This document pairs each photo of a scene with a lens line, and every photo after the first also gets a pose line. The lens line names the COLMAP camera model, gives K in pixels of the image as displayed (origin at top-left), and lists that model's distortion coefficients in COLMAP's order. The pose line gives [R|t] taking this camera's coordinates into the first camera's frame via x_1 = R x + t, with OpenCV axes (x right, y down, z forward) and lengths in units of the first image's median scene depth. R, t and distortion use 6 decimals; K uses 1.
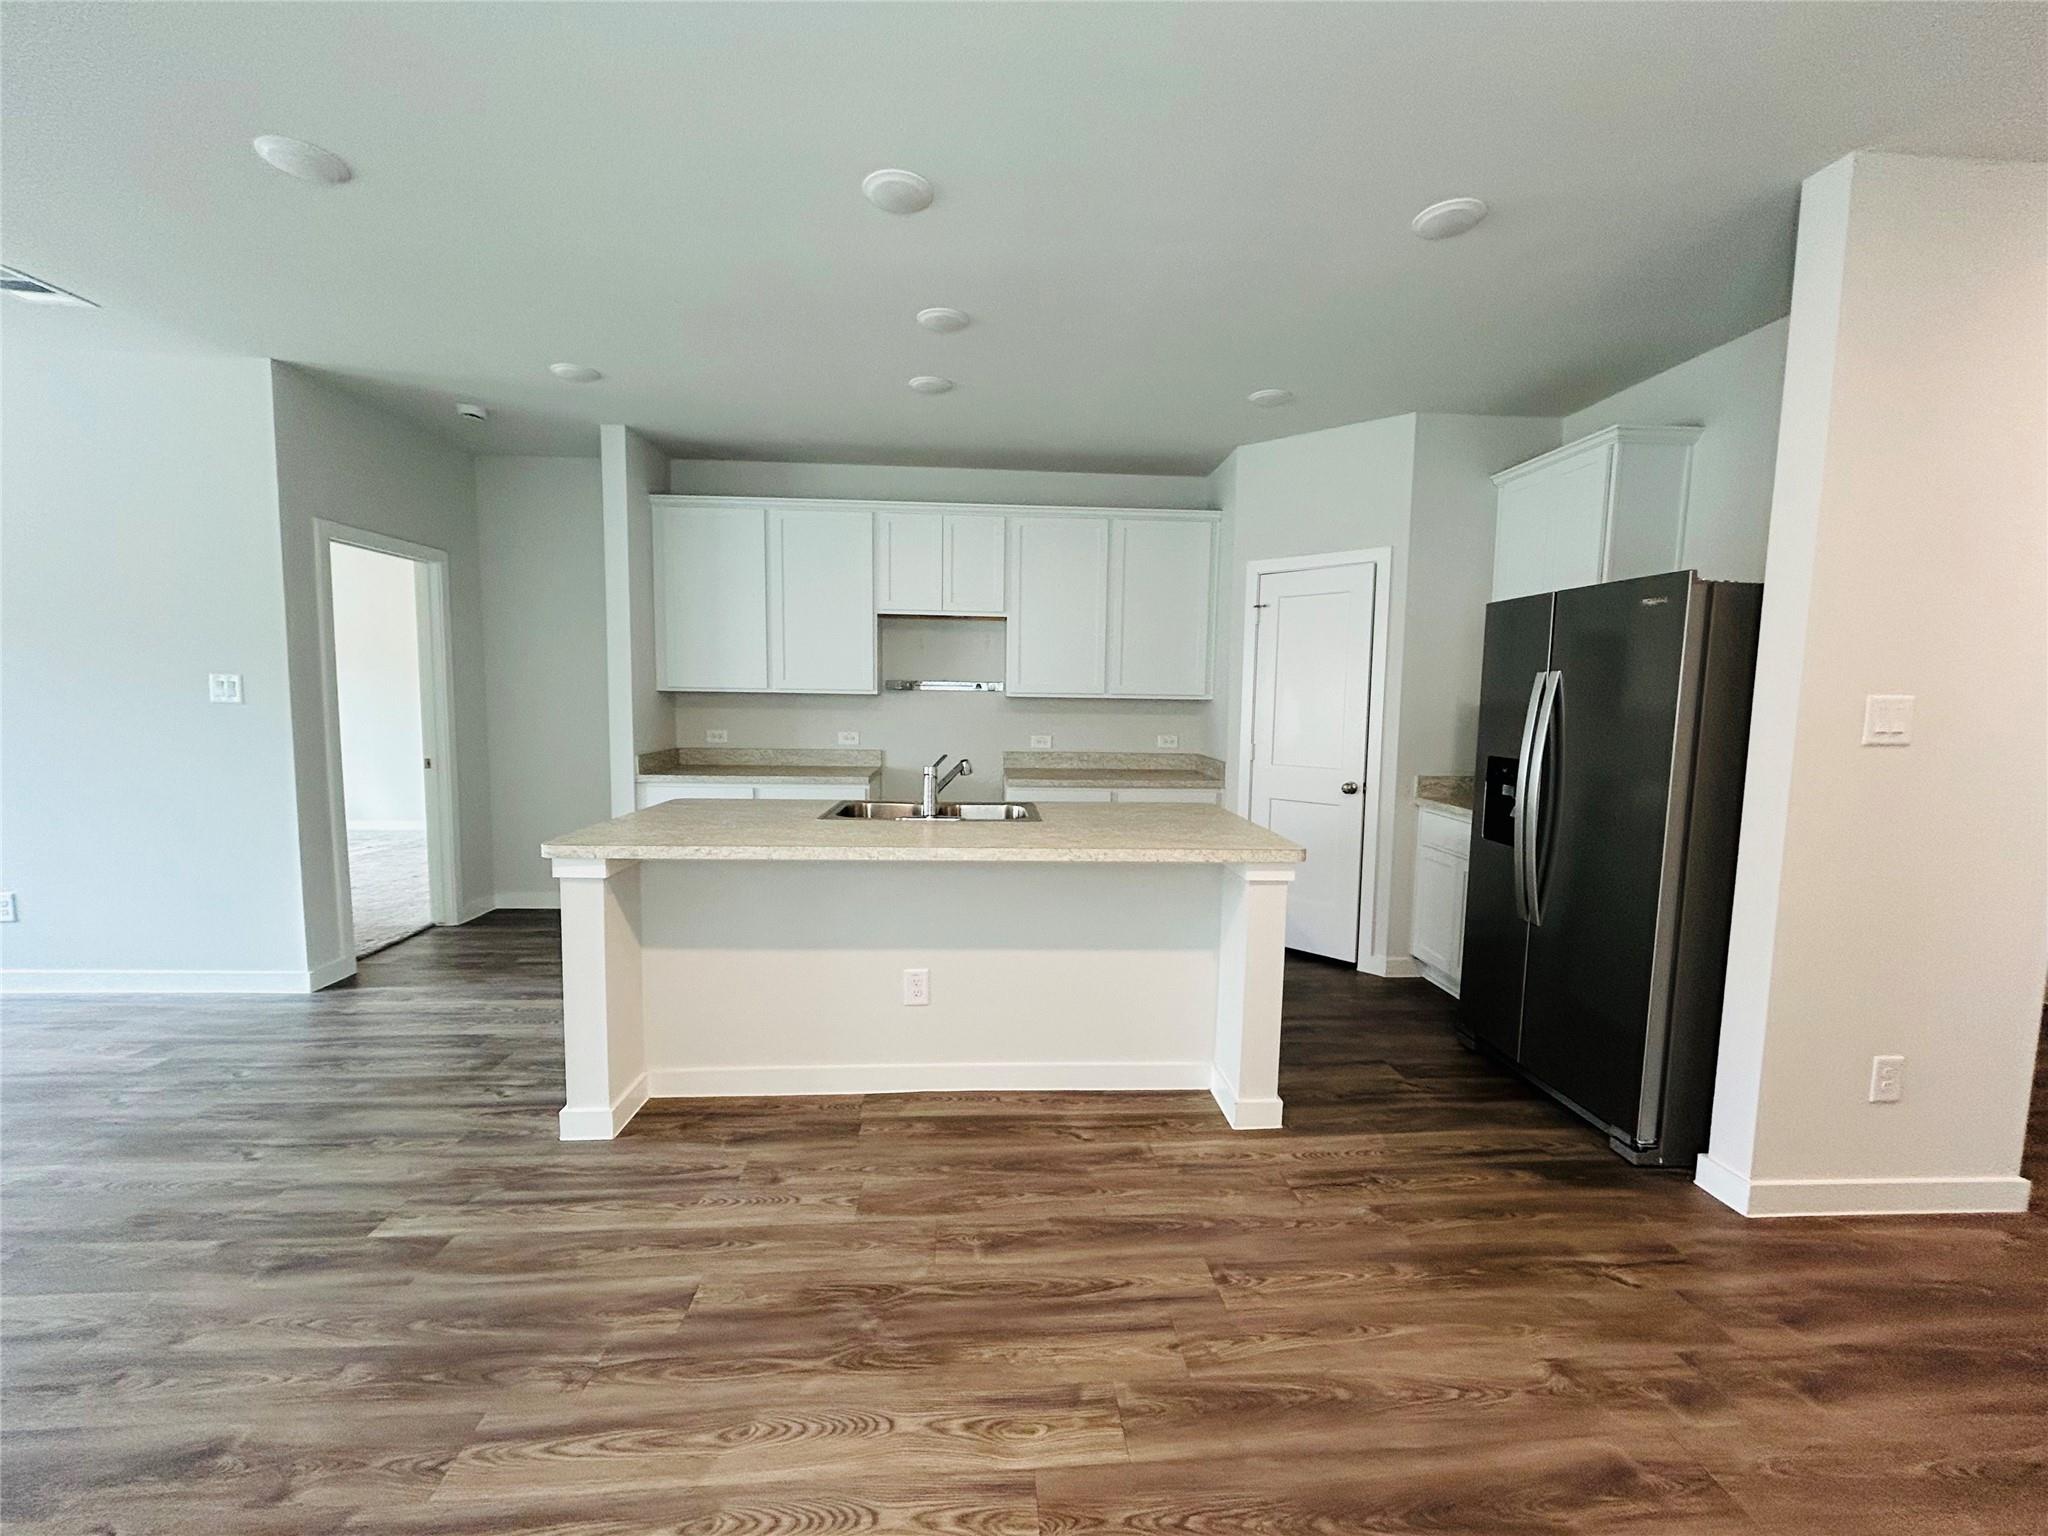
lens RADIAL K [[823.7, 0, 1024.0], [0, 823.7, 768.0], [0, 0, 1]] dist [-0.001551, -0.000090]
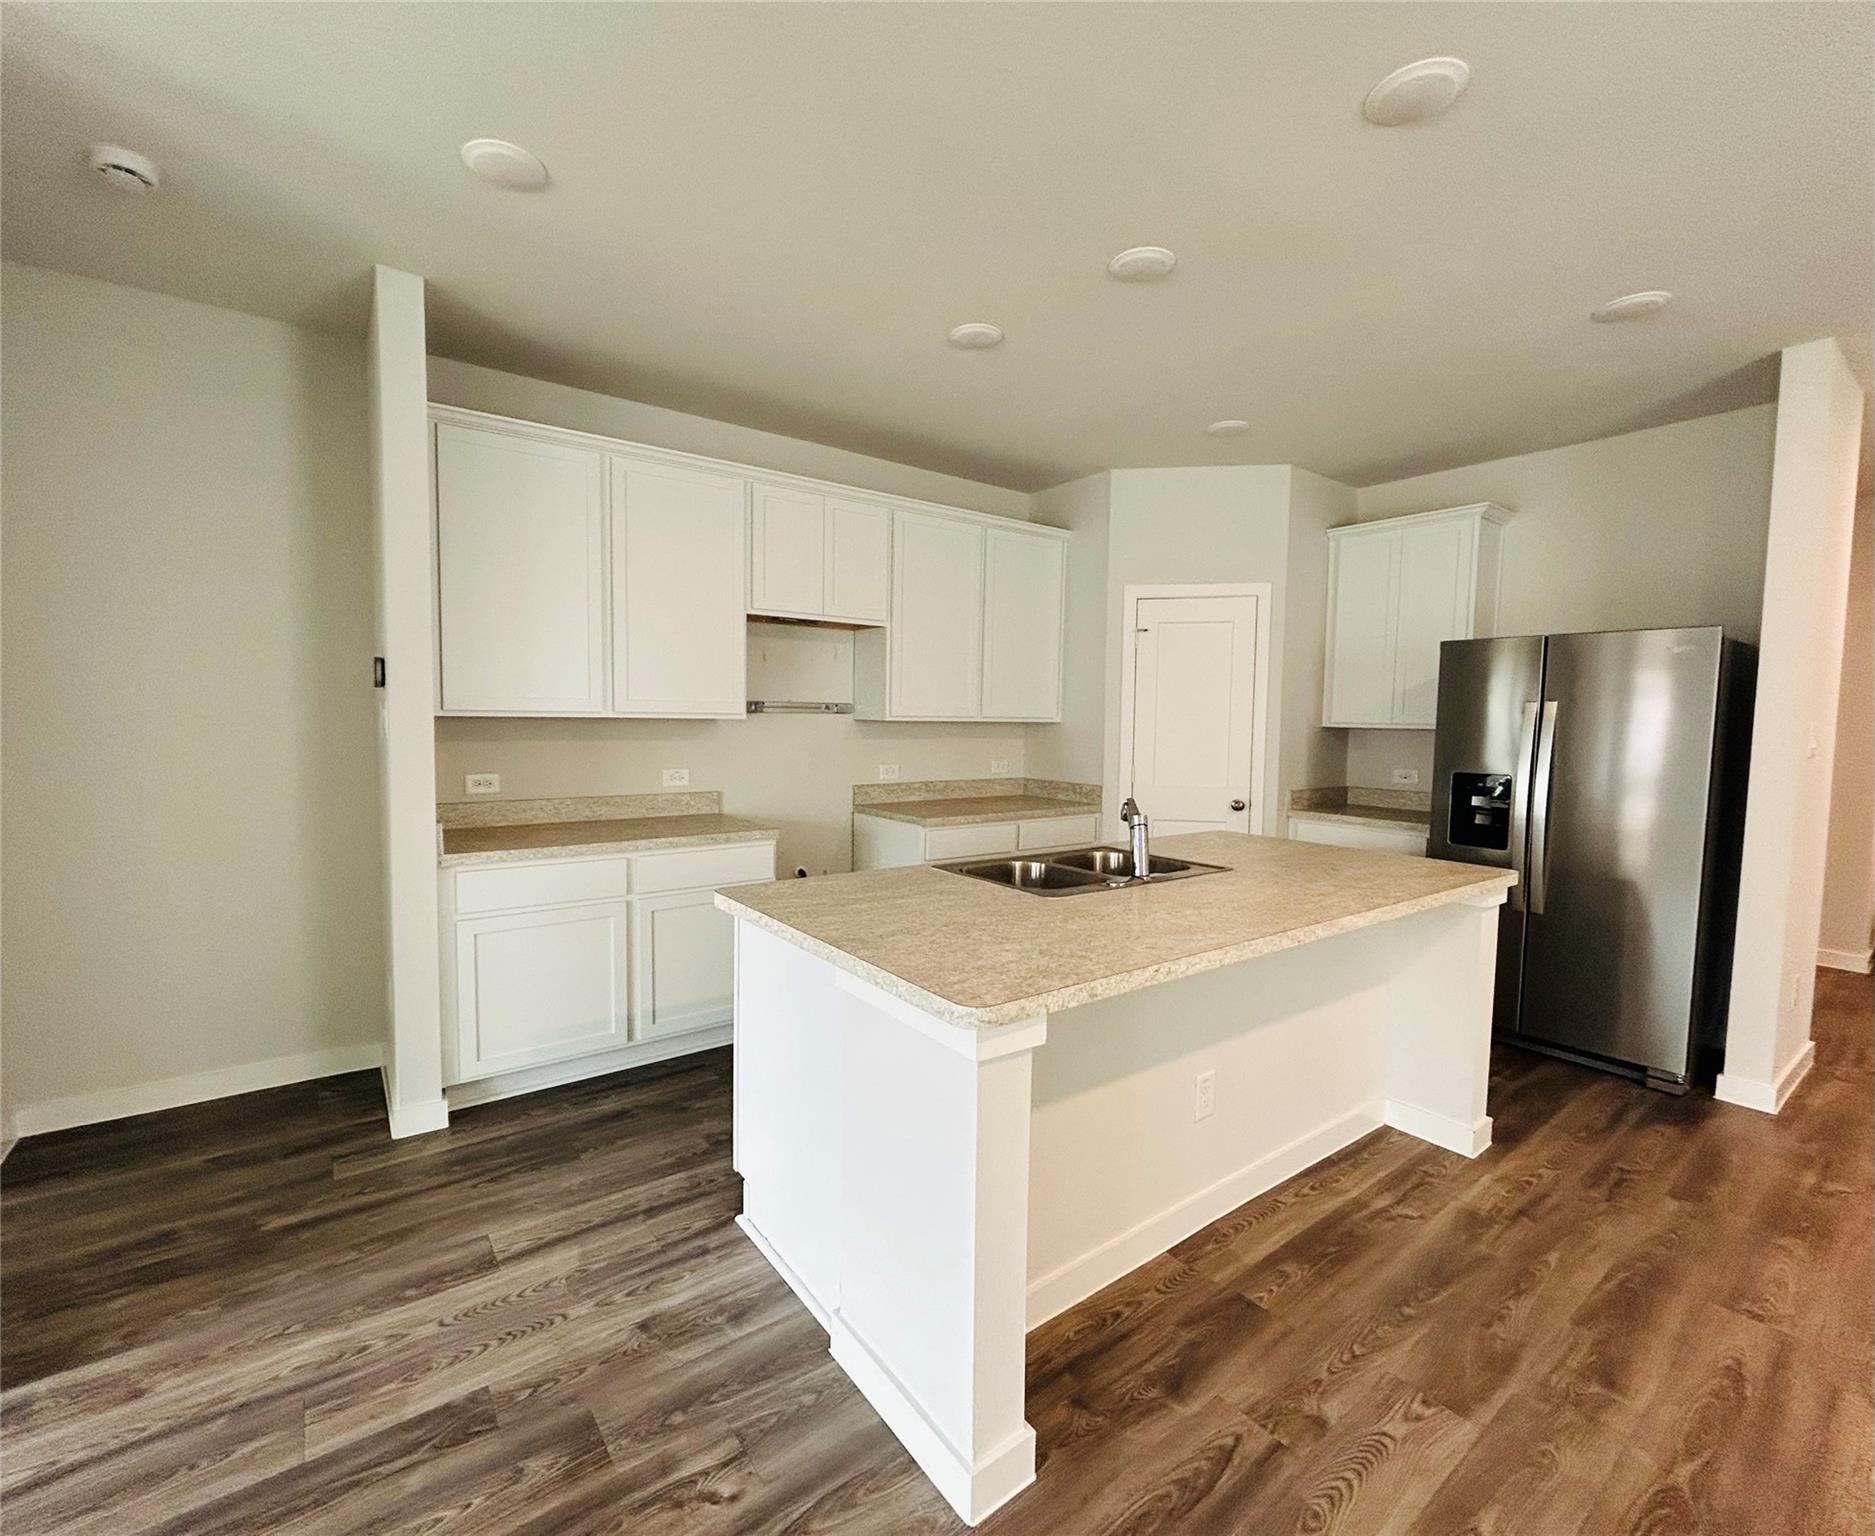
lens RADIAL K [[820.7, 0, 898.2], [0, 820.7, 768.1], [0, 0, 1]] dist [0.000148, 0.000713]
pose [[0.846394, -0.038008, 0.531199, -0.572200], [0.047401, 0.998868, -0.004057, -0.042263], [-0.530443, 0.028613, 0.847237, 0.348050]]
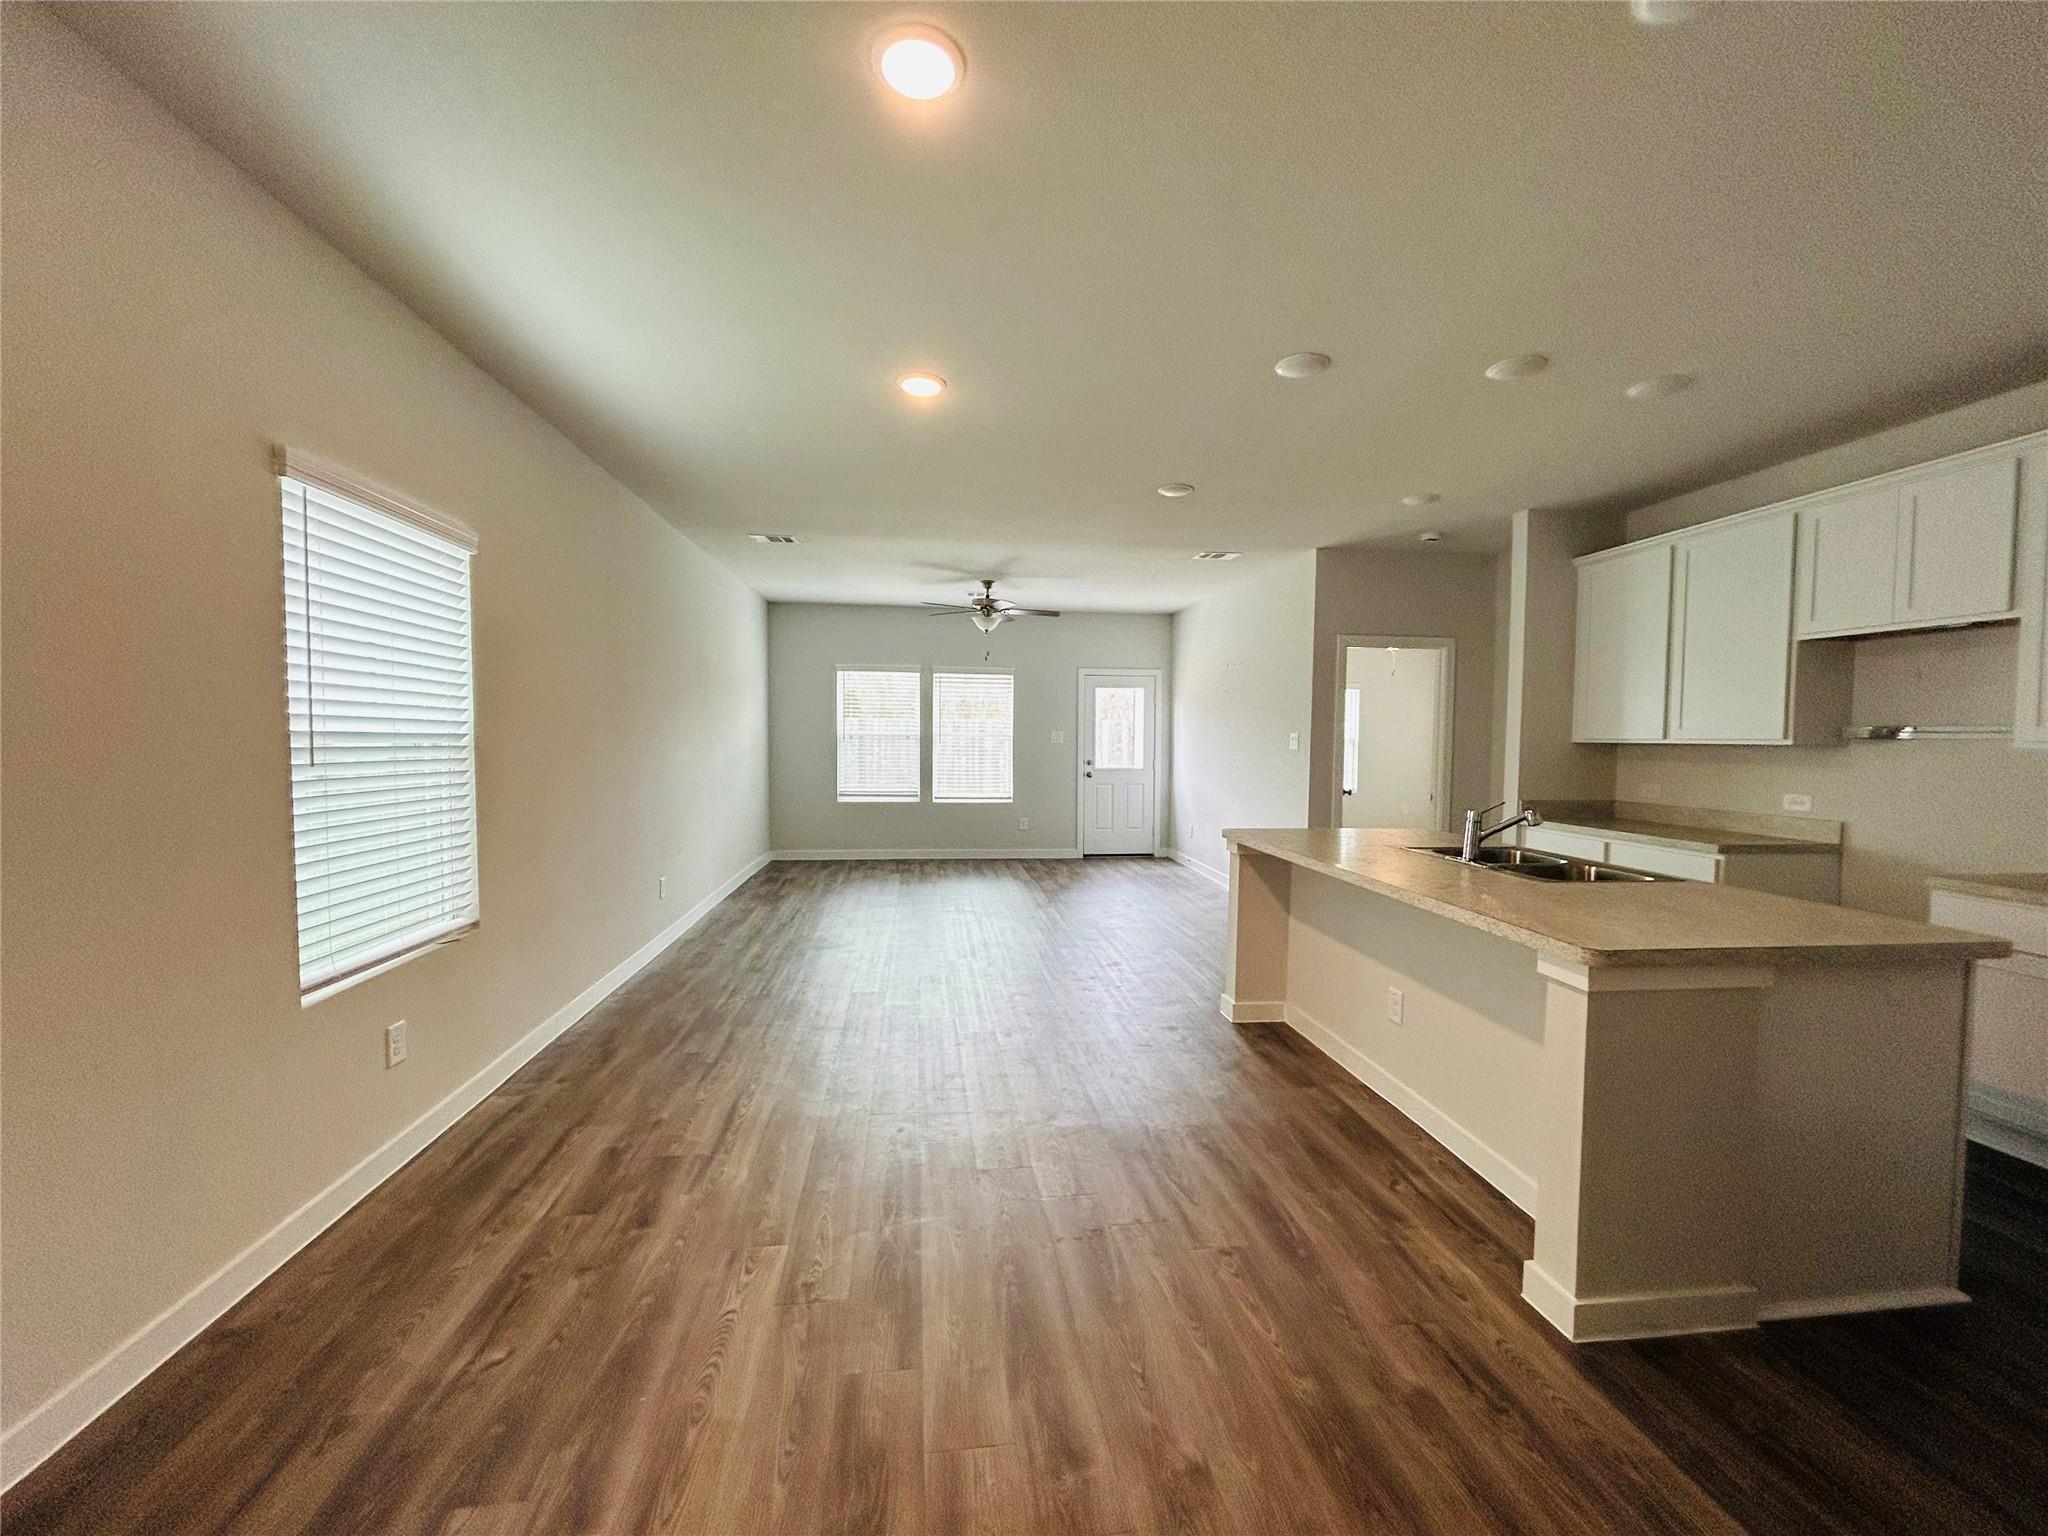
lens RADIAL K [[823.7, 0, 1024.0], [0, 823.7, 768.0], [0, 0, 1]] dist [-0.001551, -0.000090]
pose [[0.062000, 0.025629, -0.997747, 0.666480], [-0.102376, 0.994561, 0.019185, -0.012564], [0.992812, 0.100956, 0.064287, 0.298268]]
